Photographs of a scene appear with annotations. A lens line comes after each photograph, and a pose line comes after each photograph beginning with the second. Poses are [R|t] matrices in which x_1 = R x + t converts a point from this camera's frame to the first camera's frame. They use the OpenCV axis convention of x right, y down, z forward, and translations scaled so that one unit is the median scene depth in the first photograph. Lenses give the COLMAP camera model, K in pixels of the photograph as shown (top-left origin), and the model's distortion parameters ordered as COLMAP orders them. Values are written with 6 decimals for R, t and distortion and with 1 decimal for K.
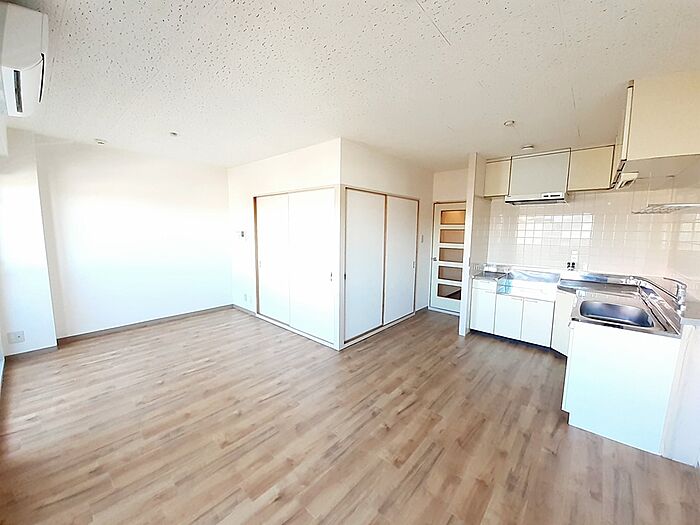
lens RADIAL K [[275.9, 0, 350.0], [0, 275.9, 262.5], [0, 0, 1]] dist [0.008681, -0.013726]
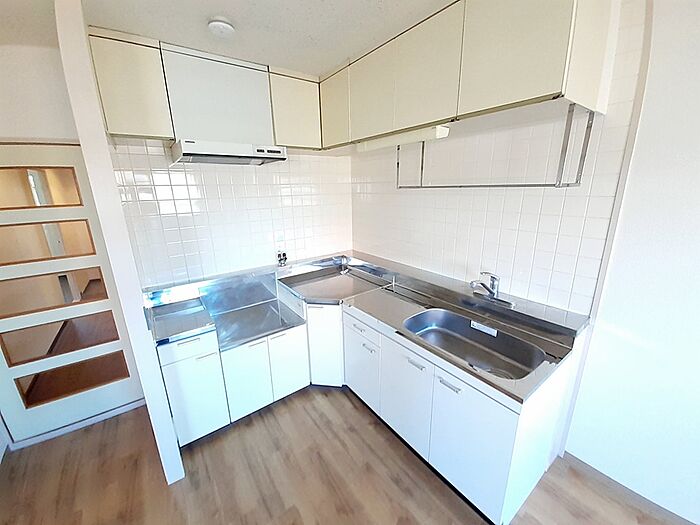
lens RADIAL K [[275.9, 0, 350.0], [0, 275.9, 262.5], [0, 0, 1]] dist [0.008681, -0.013726]
pose [[0.207833, -0.264407, 0.941751, 0.162270], [0.137047, 0.961148, 0.239609, -0.124527], [-0.968516, 0.079266, 0.235994, 0.662670]]
